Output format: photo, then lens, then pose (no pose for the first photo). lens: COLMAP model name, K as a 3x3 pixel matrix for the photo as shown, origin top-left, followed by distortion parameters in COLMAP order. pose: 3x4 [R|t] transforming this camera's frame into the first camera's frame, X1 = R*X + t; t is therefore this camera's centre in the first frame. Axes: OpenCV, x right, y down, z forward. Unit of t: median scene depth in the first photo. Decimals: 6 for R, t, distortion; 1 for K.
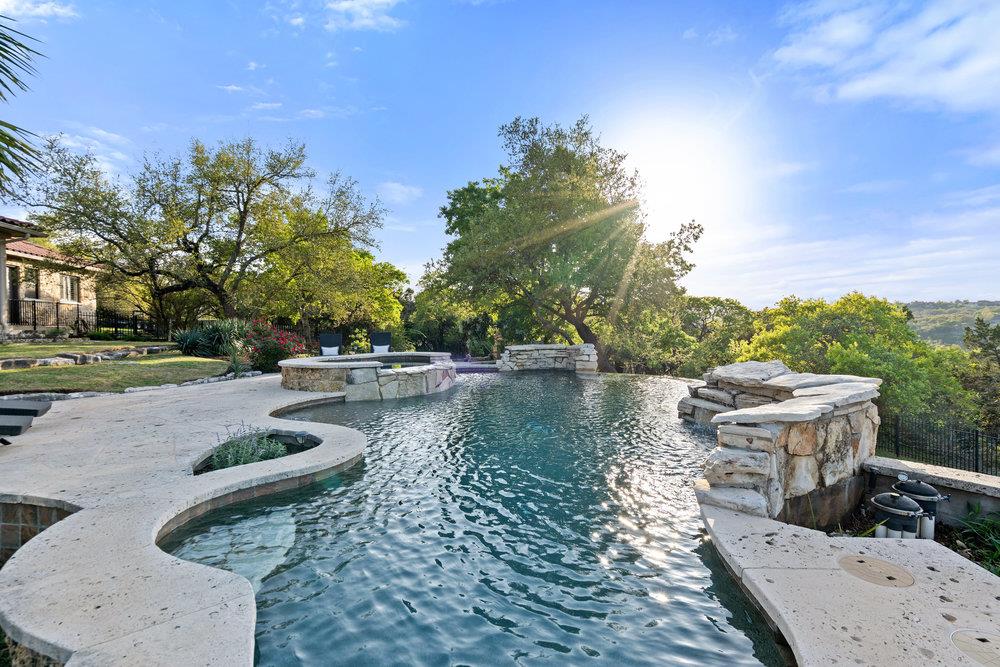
lens RADIAL K [[470.6, 0, 482.3], [0, 470.6, 356.8], [0, 0, 1]] dist [0.000530, -0.000070]
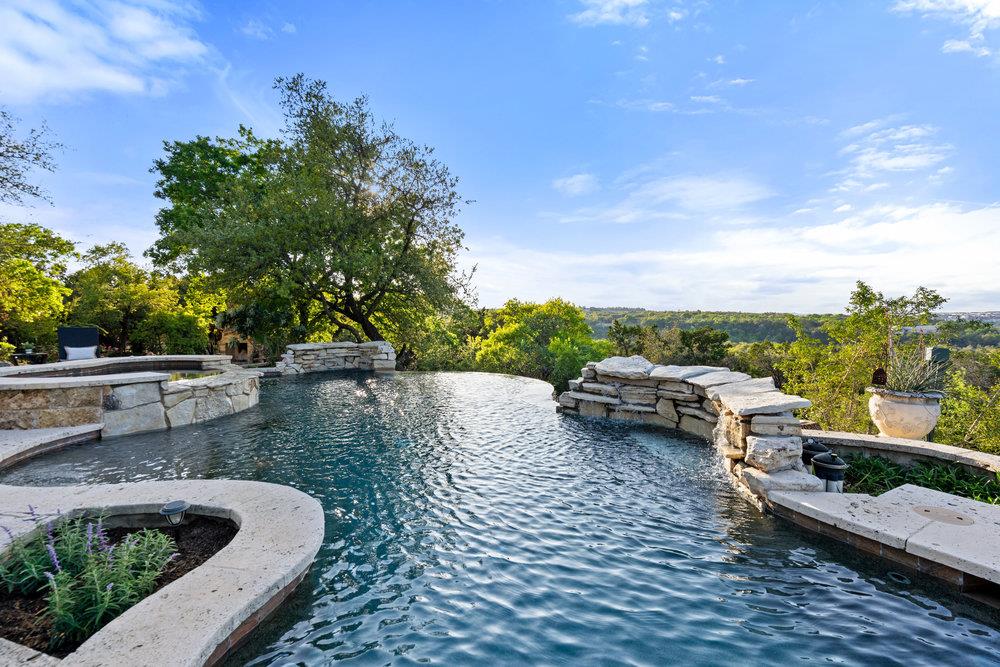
lens RADIAL K [[470.6, 0, 482.3], [0, 470.6, 356.8], [0, 0, 1]] dist [0.000530, -0.000070]
pose [[0.800813, -0.031542, 0.598084, -0.173231], [0.025021, 0.999502, 0.019209, -0.009555], [-0.598392, -0.000418, 0.801203, 0.122940]]
